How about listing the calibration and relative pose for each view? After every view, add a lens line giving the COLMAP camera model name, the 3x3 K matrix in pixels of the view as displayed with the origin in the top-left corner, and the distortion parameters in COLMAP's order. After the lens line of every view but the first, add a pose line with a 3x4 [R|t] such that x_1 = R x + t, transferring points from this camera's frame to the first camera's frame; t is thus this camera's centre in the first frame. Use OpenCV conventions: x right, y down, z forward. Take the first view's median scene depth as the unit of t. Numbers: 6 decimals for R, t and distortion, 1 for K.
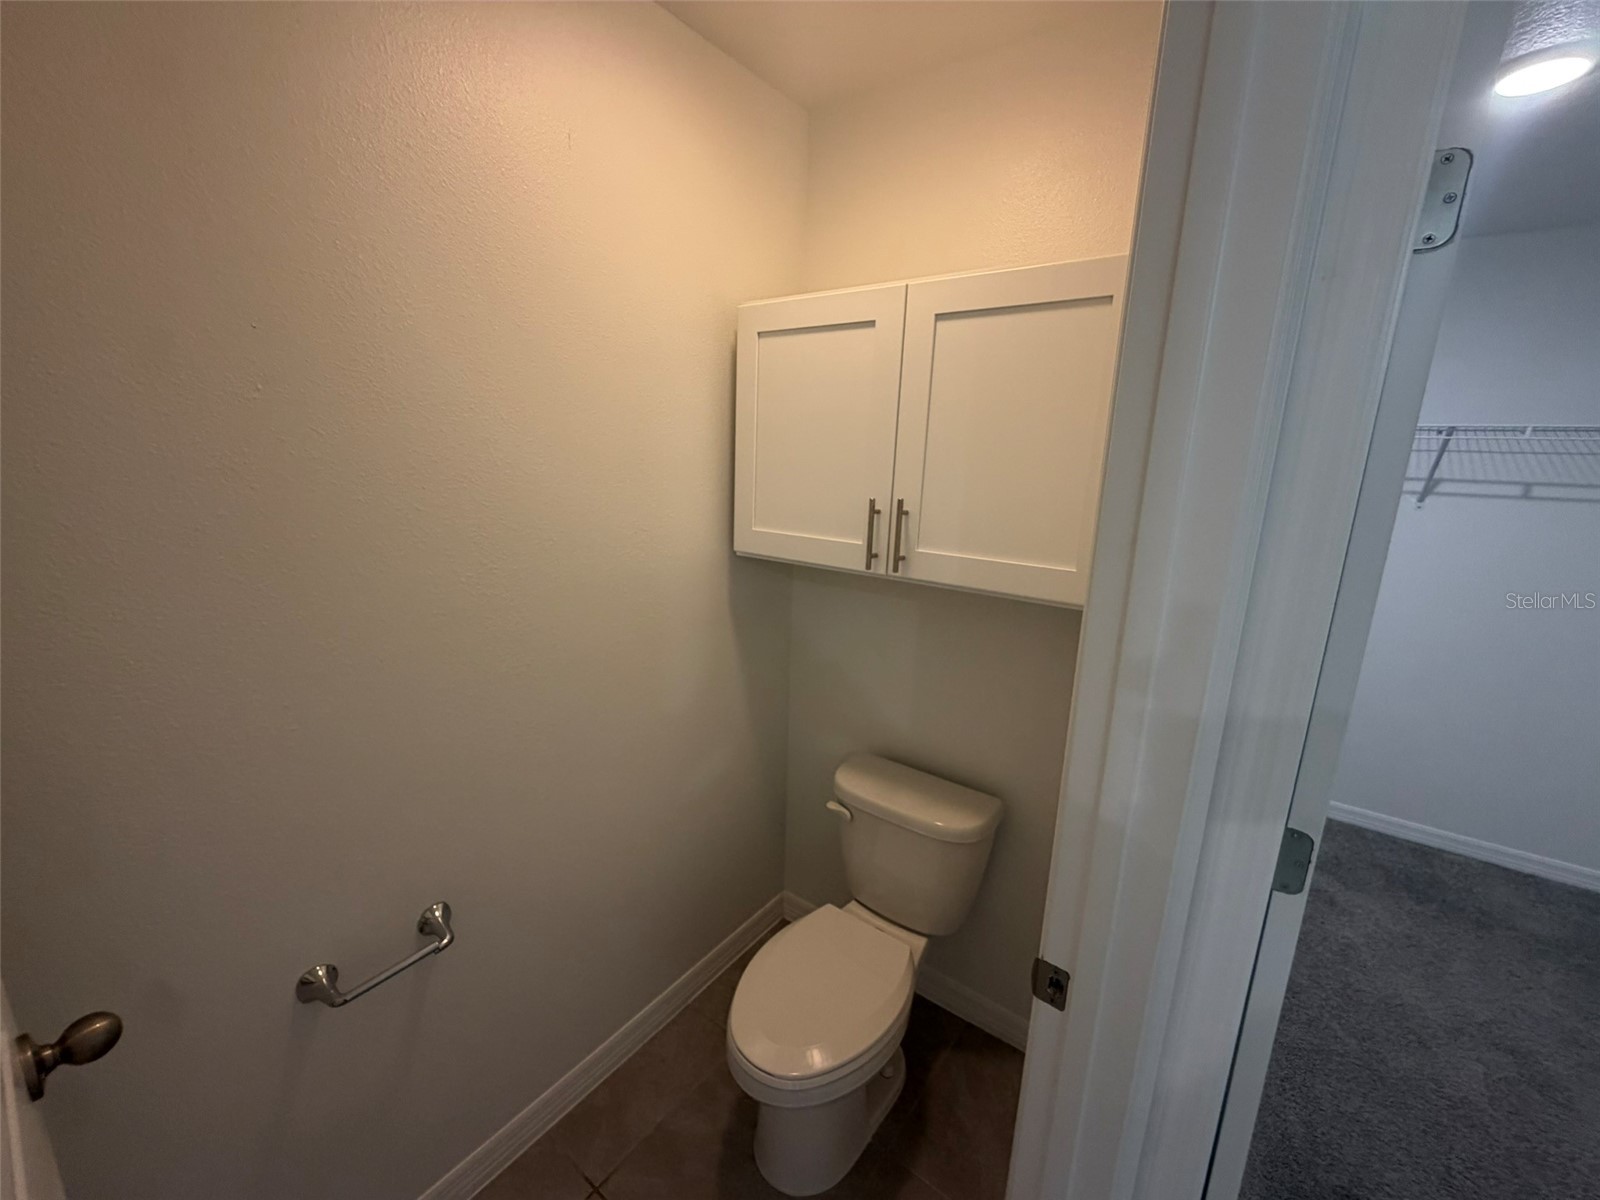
lens RADIAL K [[647.5, 0, 800.0], [0, 647.5, 600.0], [0, 0, 1]] dist [0.001677, 0.000430]
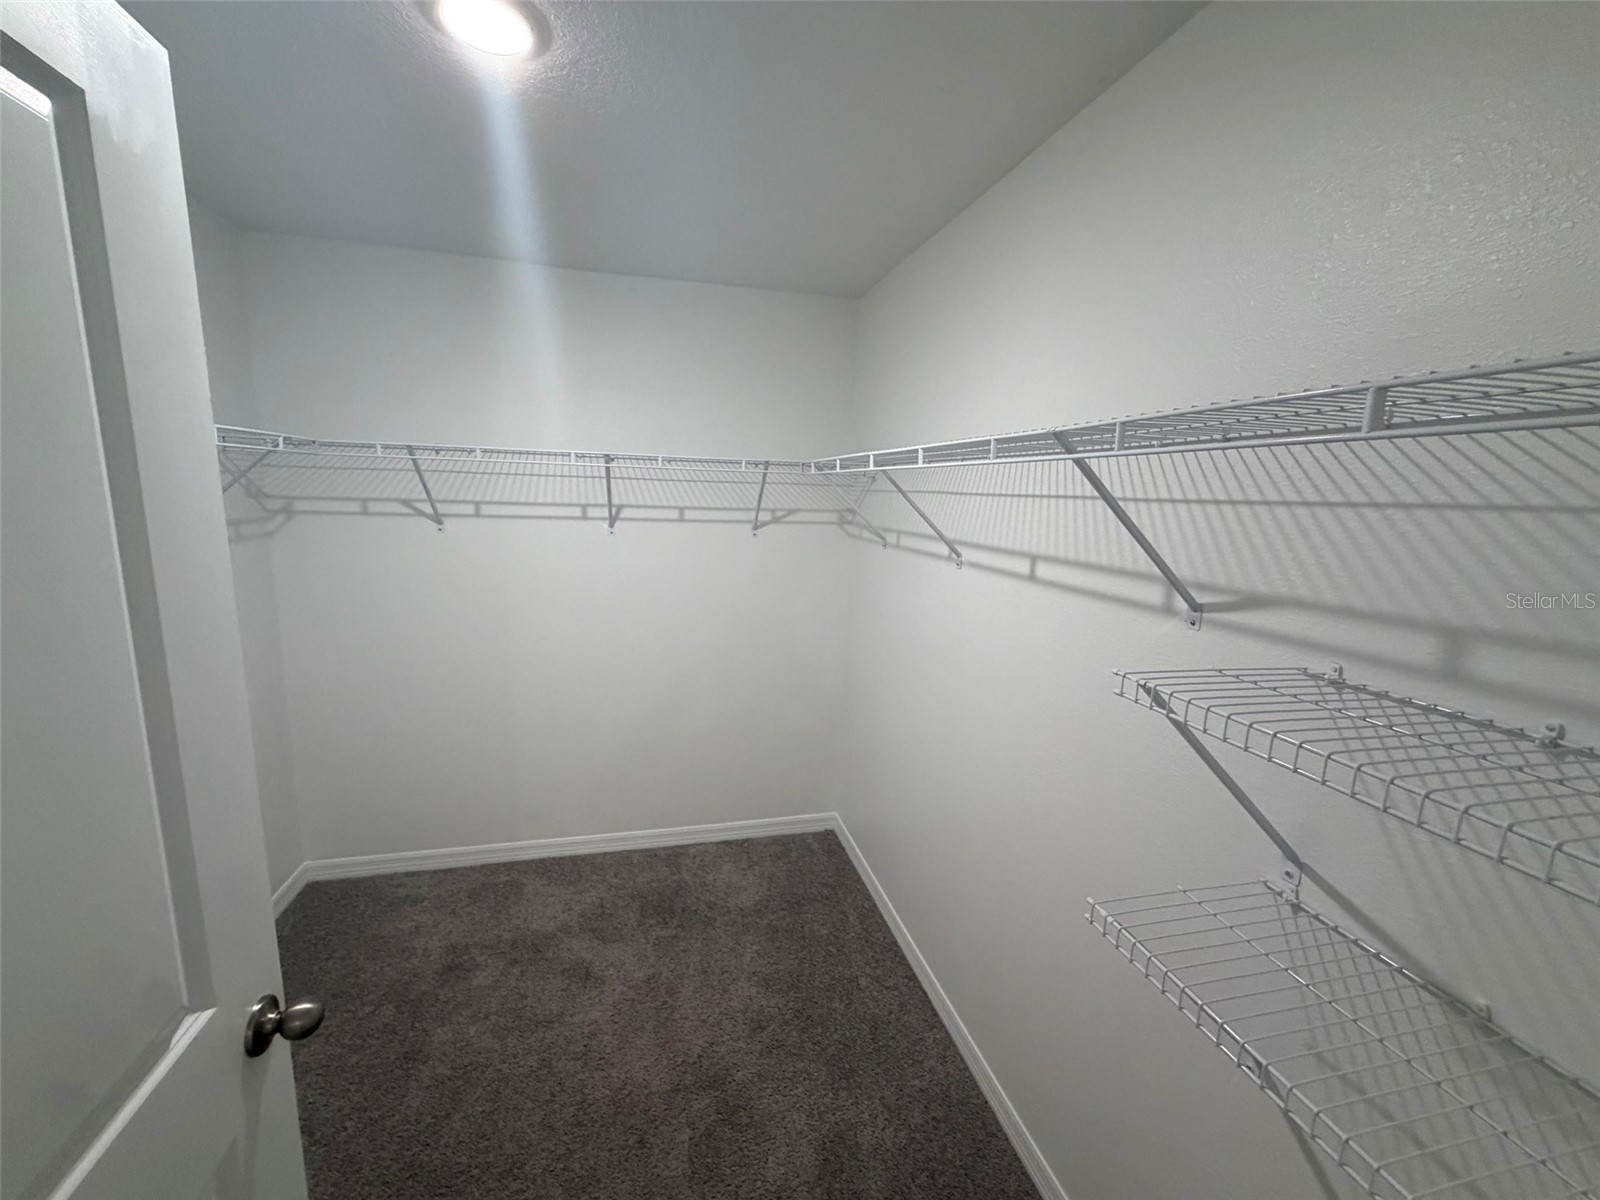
lens RADIAL K [[642.5, 0, 800.0], [0, 642.5, 600.0], [0, 0, 1]] dist [-0.001526, 0.000382]
pose [[0.634450, -0.137062, 0.760715, 0.613032], [0.161085, 0.985990, 0.043303, -0.059678], [-0.755993, 0.095066, 0.647640, 0.227850]]
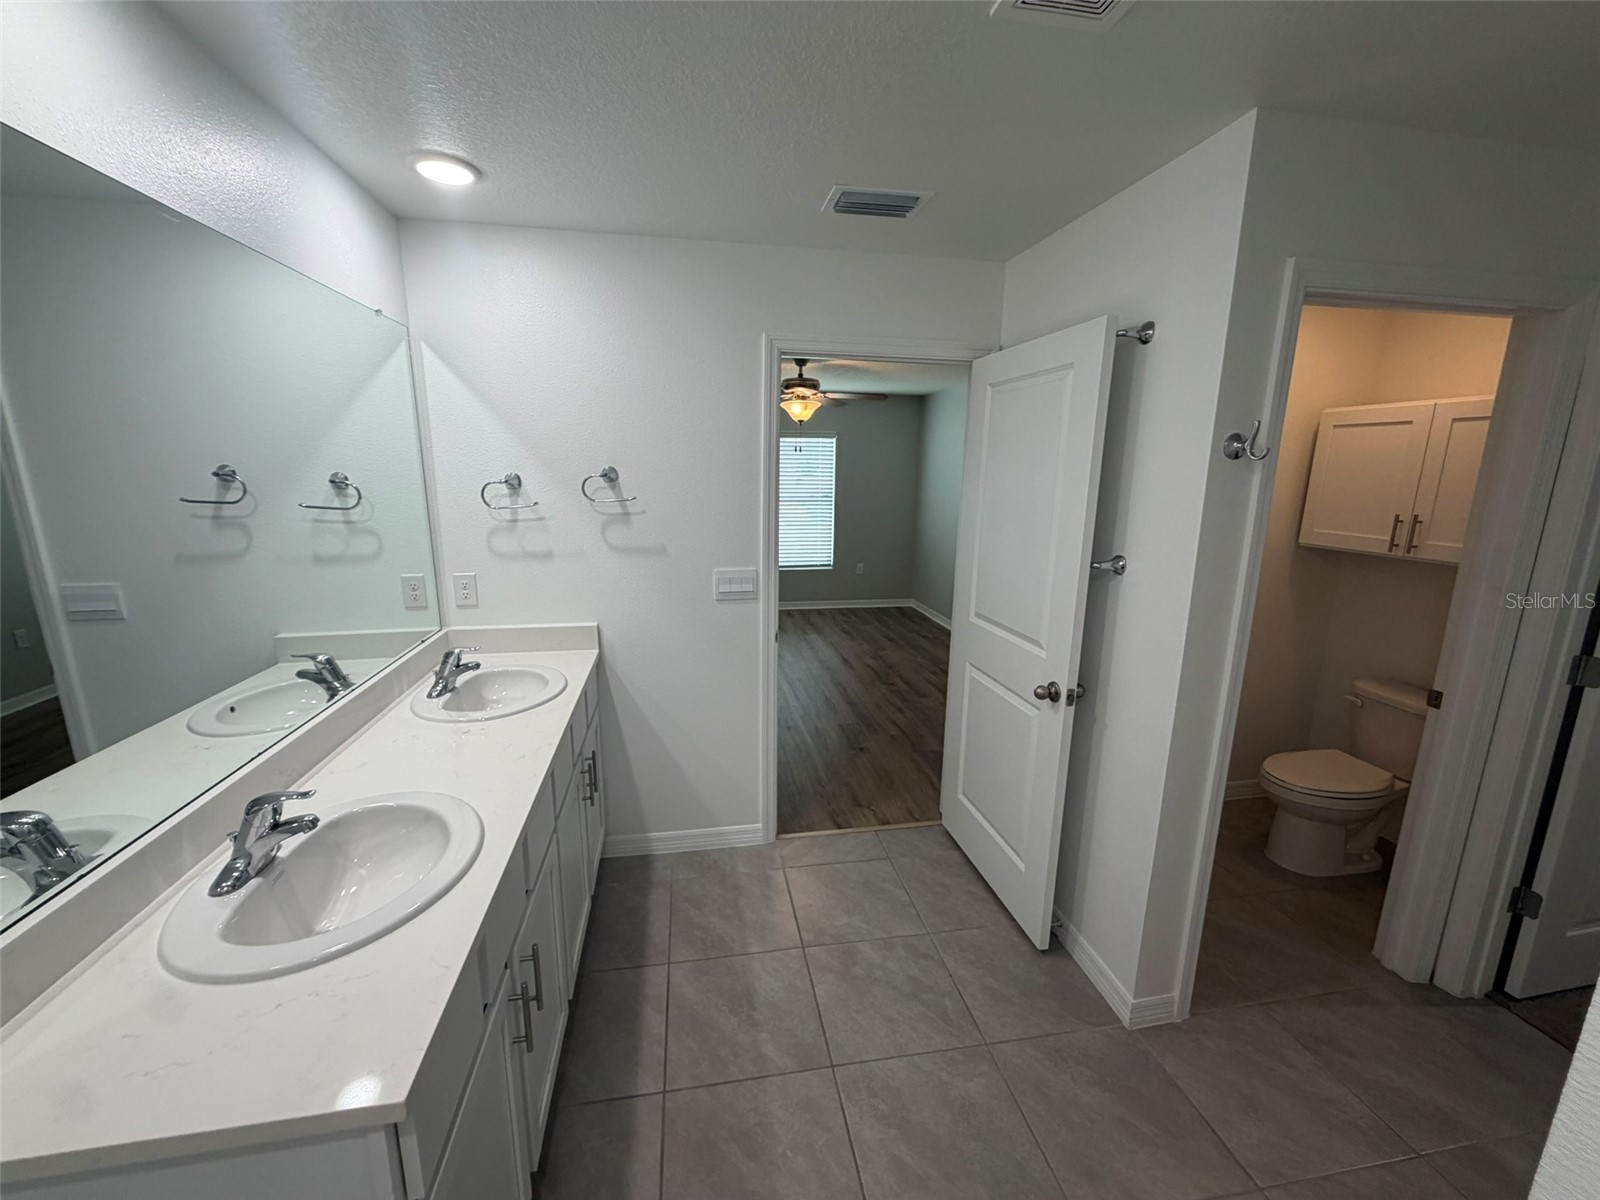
lens RADIAL K [[642.5, 0, 800.0], [0, 642.5, 600.0], [0, 0, 1]] dist [-0.001526, 0.000382]
pose [[0.732249, 0.116634, -0.670975, 0.105072], [-0.142171, 0.989698, 0.016883, 0.263764], [0.666032, 0.083030, 0.741288, -1.308987]]
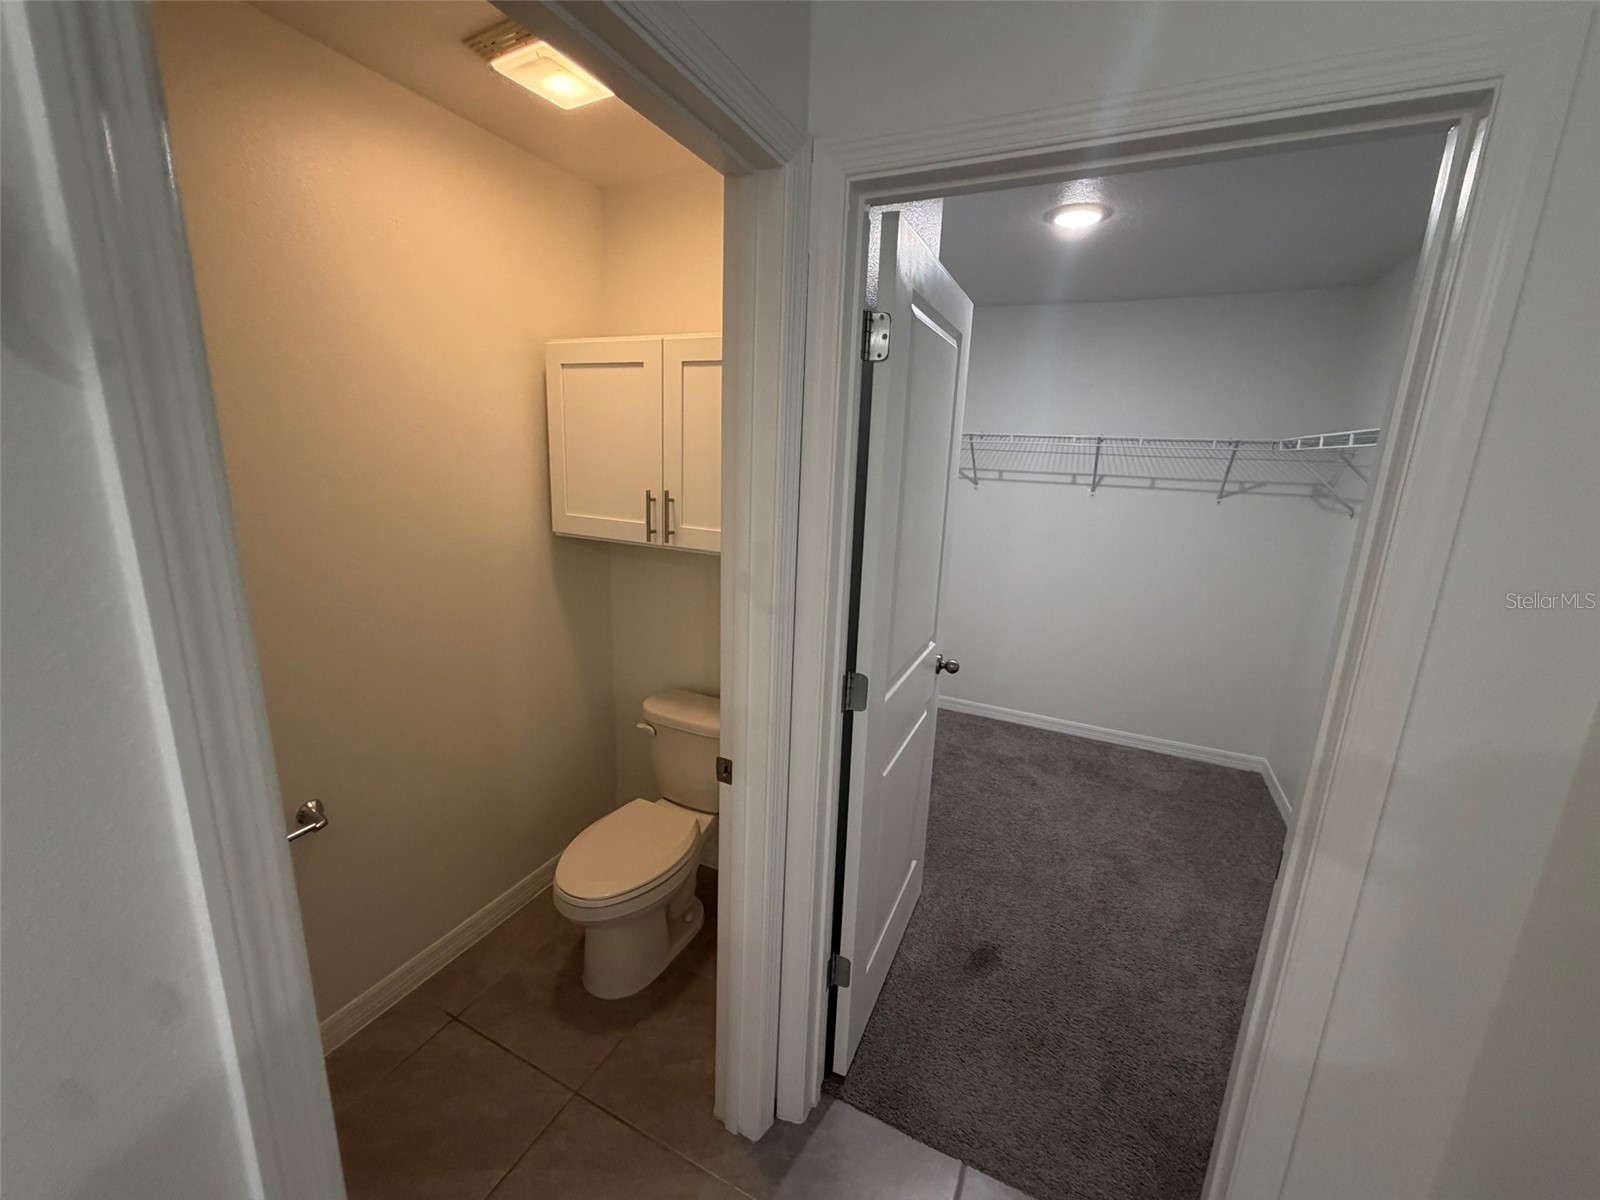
lens RADIAL K [[638.5, 0, 797.4], [0, 638.5, 598.5], [0, 0, 1]] dist [-0.000357, -0.000208]
pose [[0.981742, -0.037178, 0.186550, 0.141346], [0.035612, 0.999297, 0.011742, 0.062077], [-0.186856, -0.004884, 0.982375, -0.354674]]
